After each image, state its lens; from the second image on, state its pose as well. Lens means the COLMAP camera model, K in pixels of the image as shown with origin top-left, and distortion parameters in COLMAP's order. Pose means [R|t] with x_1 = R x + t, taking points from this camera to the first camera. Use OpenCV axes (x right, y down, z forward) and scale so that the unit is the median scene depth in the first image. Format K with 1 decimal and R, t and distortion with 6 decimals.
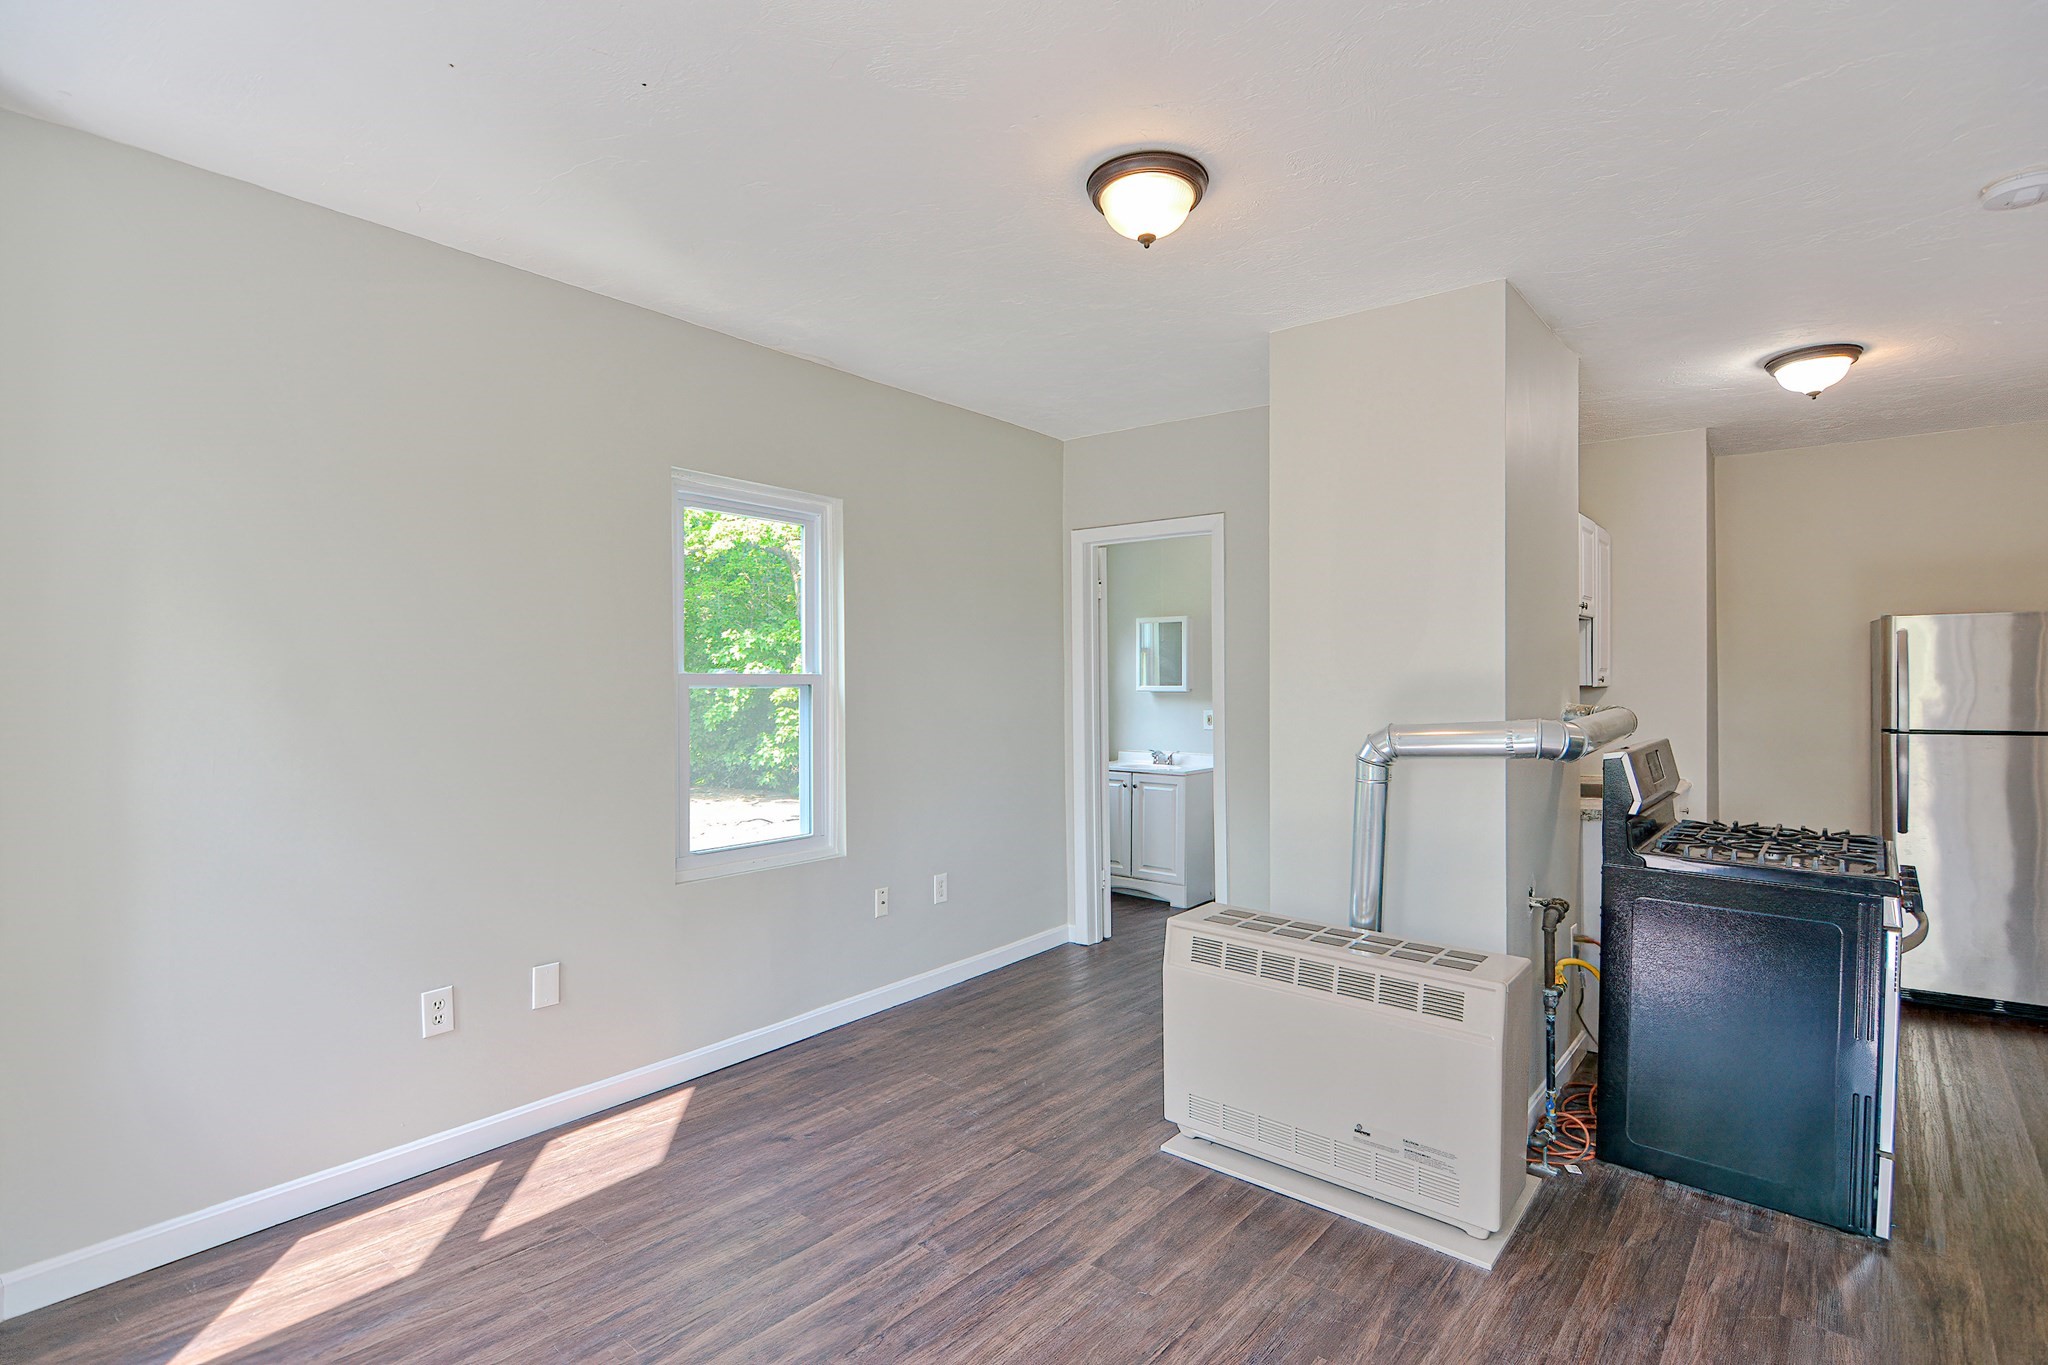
lens RADIAL K [[1023.3, 0, 1033.9], [0, 1023.3, 682.1], [0, 0, 1]] dist [0.000262, -0.003679]
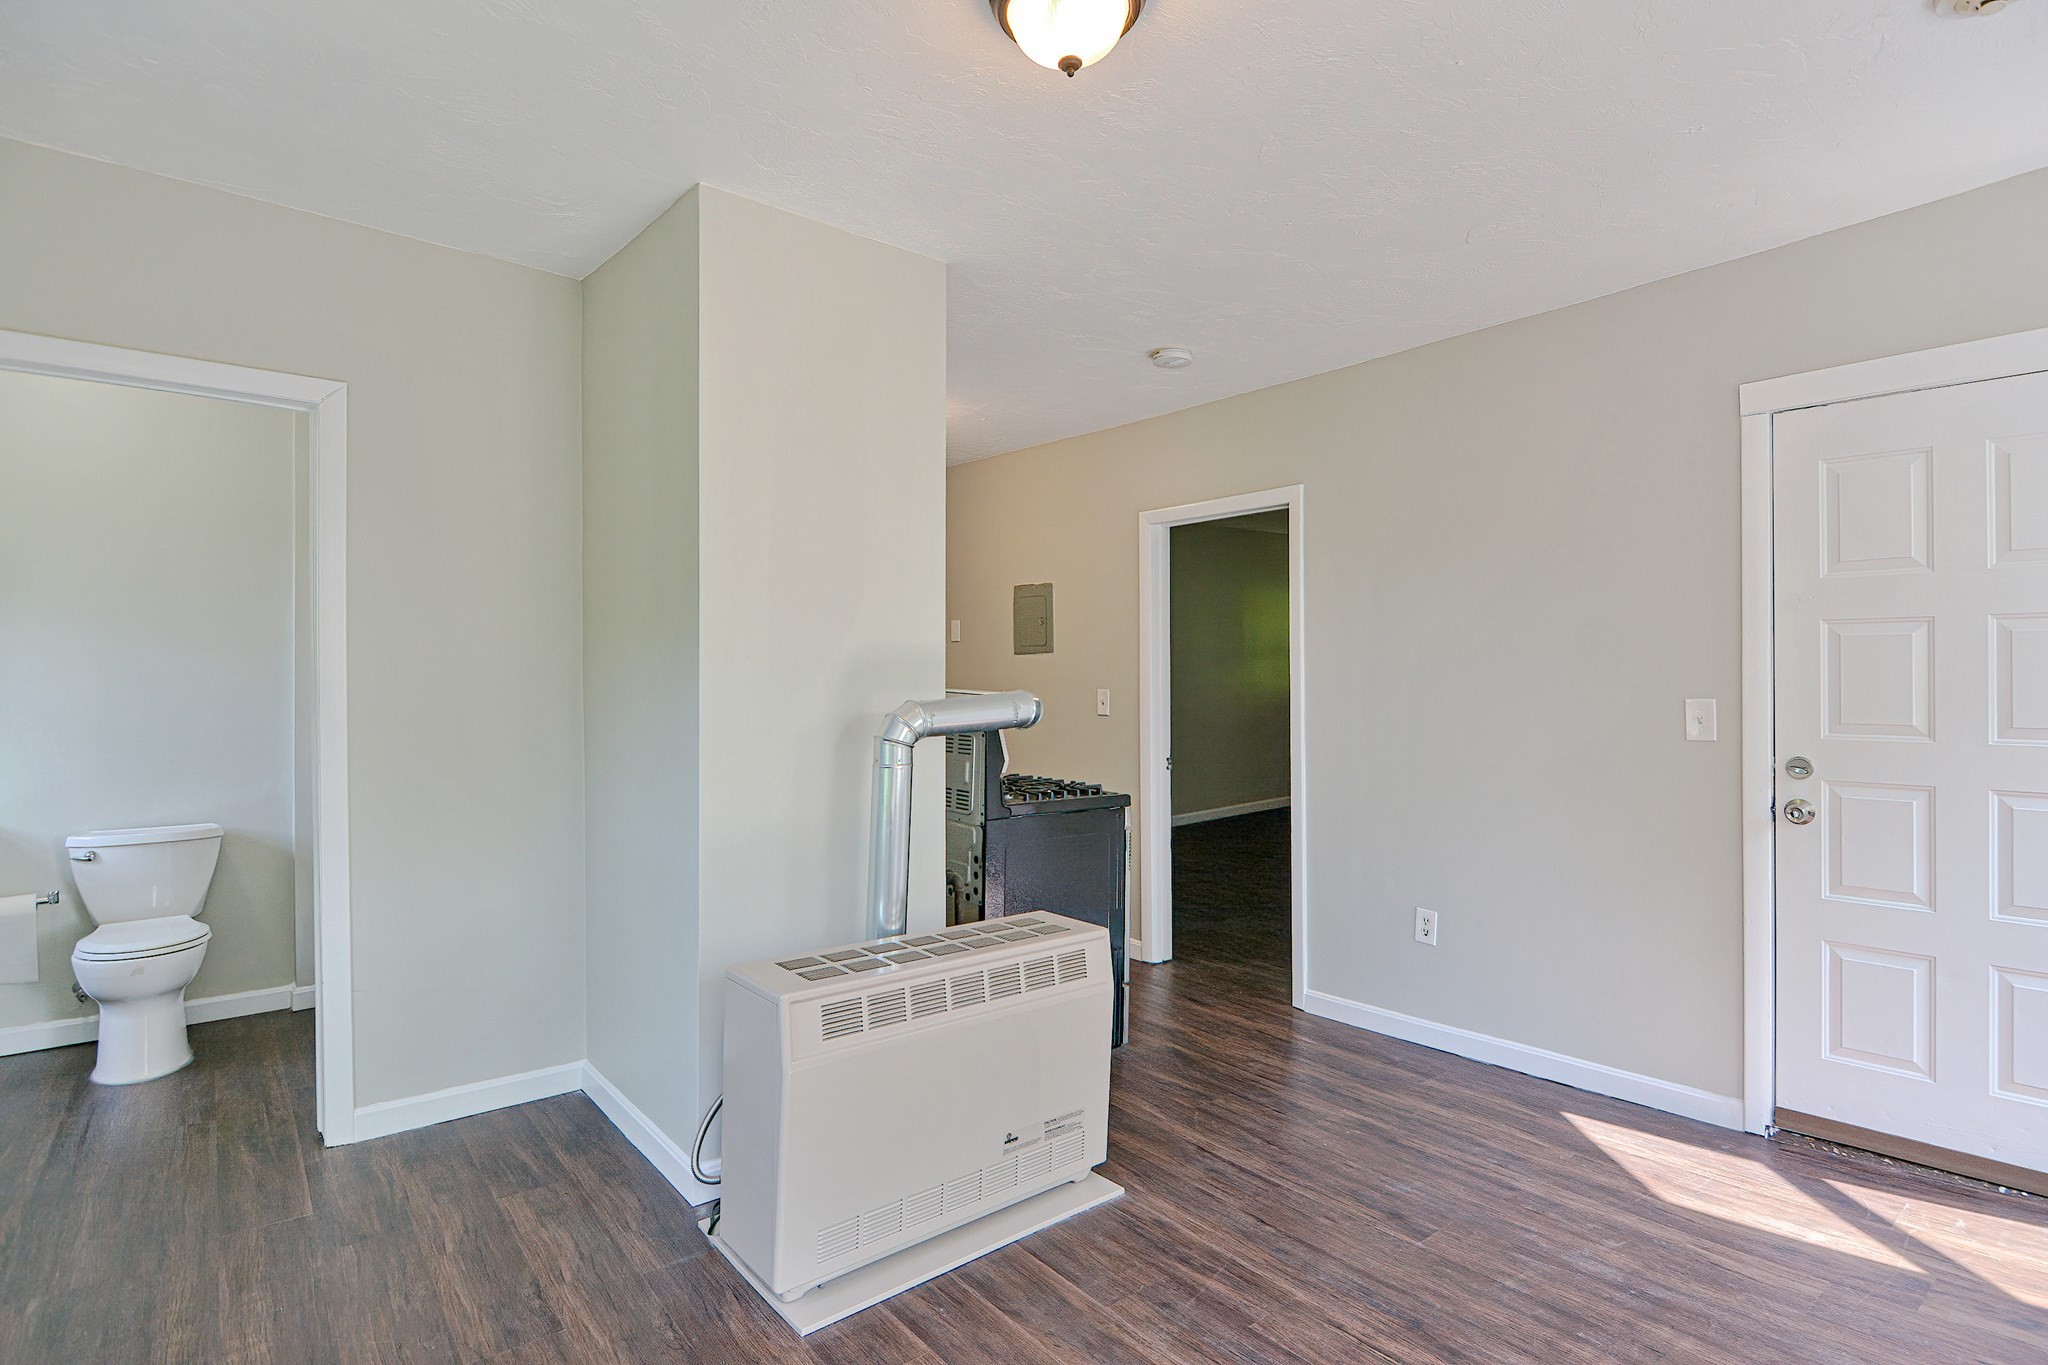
lens RADIAL K [[1023.3, 0, 1072.0], [0, 1023.3, 675.3], [0, 0, 1]] dist [0.000262, -0.003679]
pose [[0.167951, 0.003236, 0.985790, -0.255334], [0.010077, 0.999937, -0.004999, 0.011157], [-0.985744, 0.010773, 0.167907, 0.345271]]
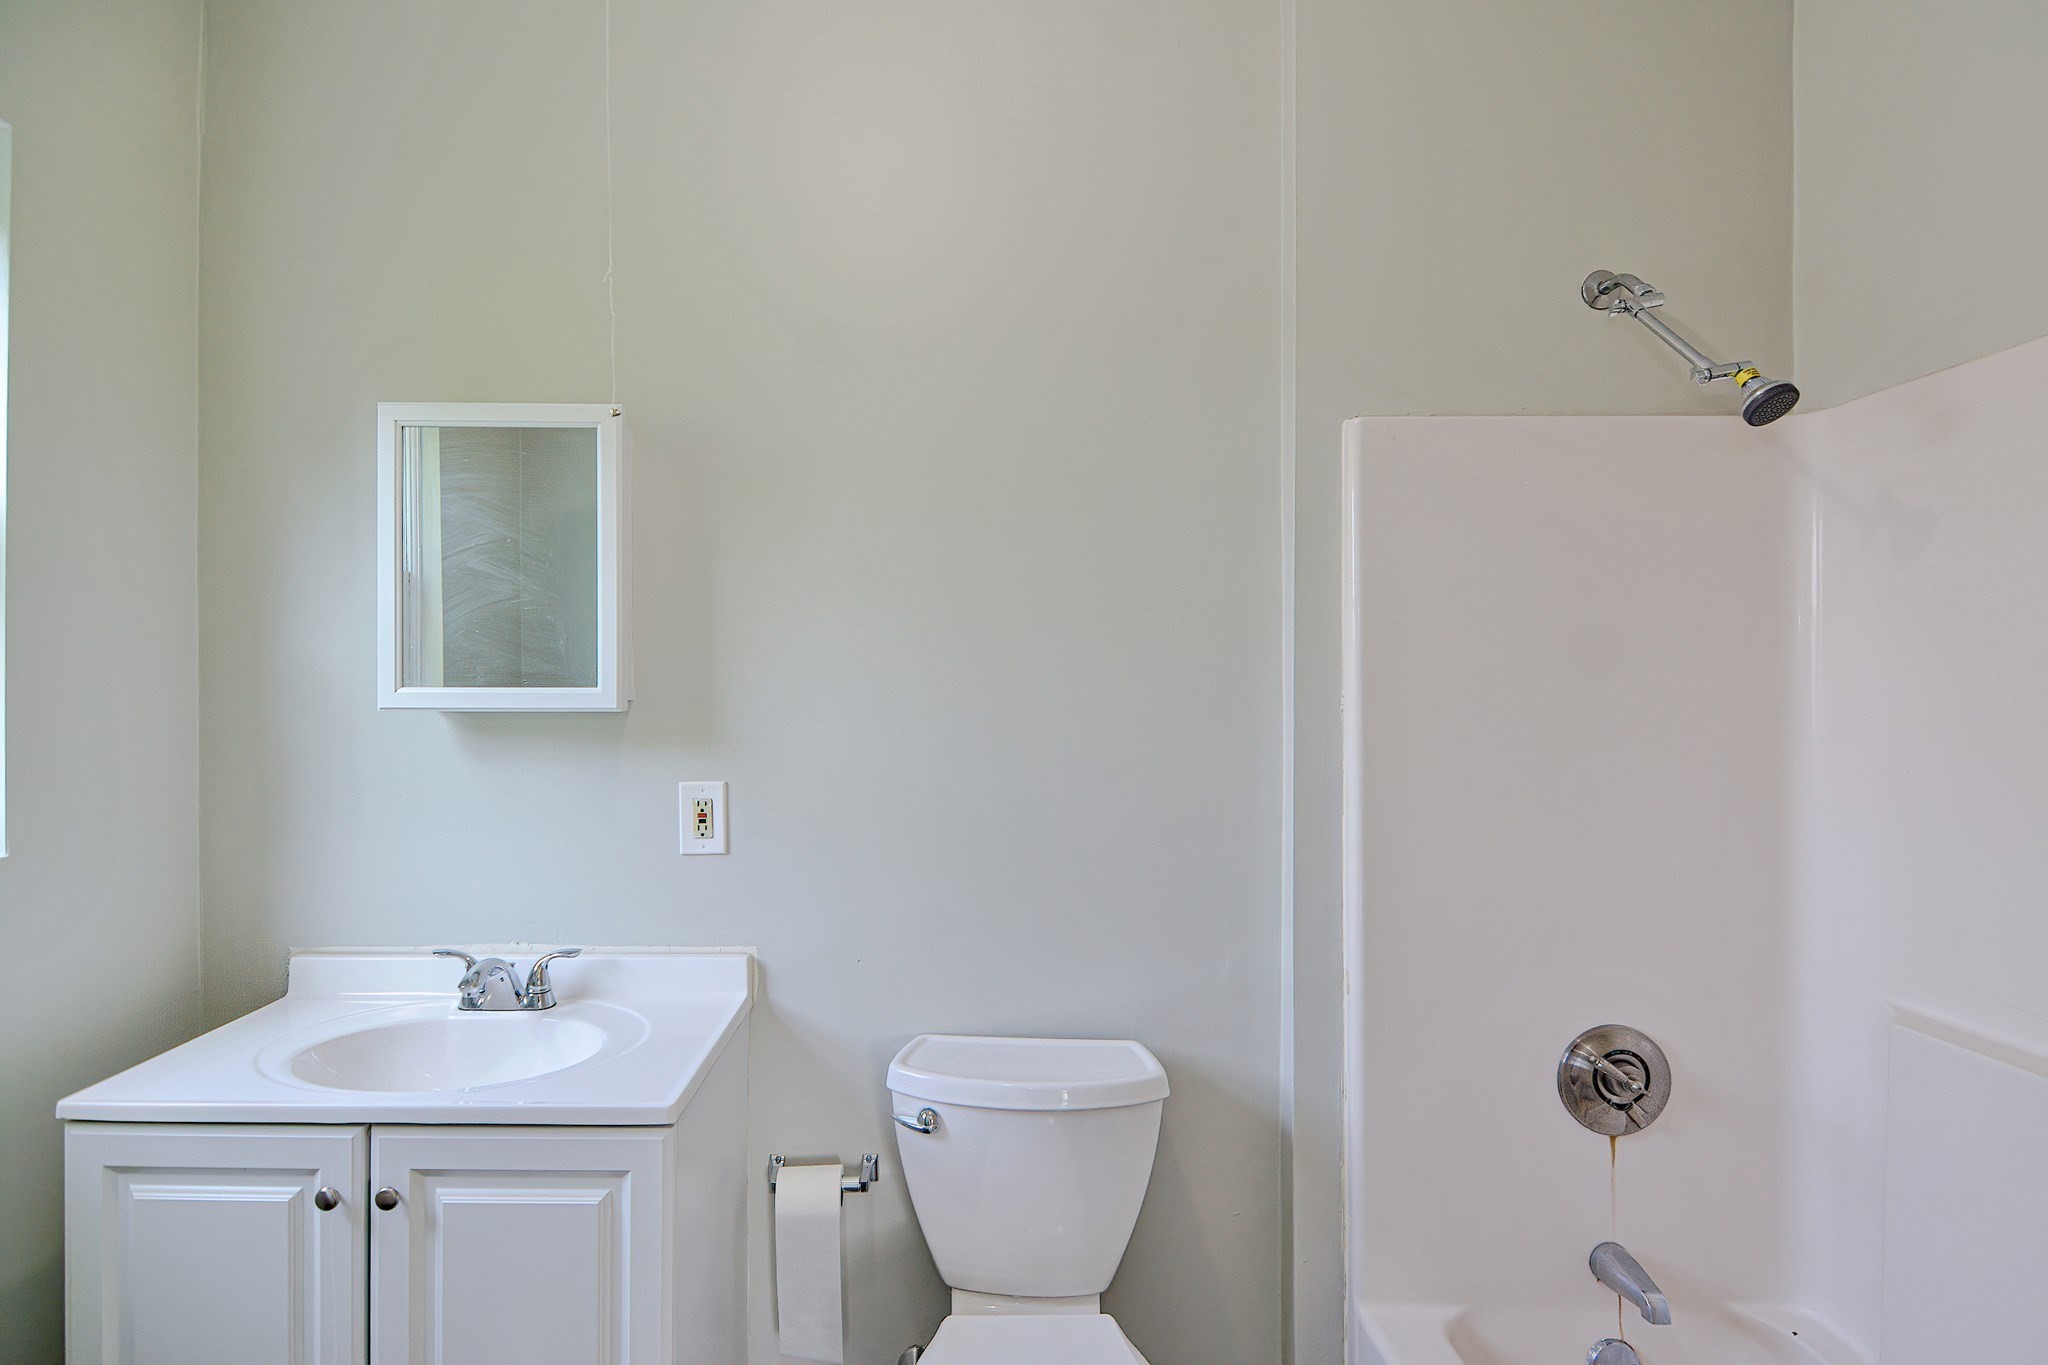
lens RADIAL K [[1023.3, 0, 957.0], [0, 1023.3, 671.2], [0, 0, 1]] dist [0.000262, -0.003679]
pose [[0.785830, 0.004301, 0.618427, 0.063330], [-0.001409, 0.999986, -0.005165, 0.000918], [-0.618441, 0.003187, 0.785825, 0.779414]]
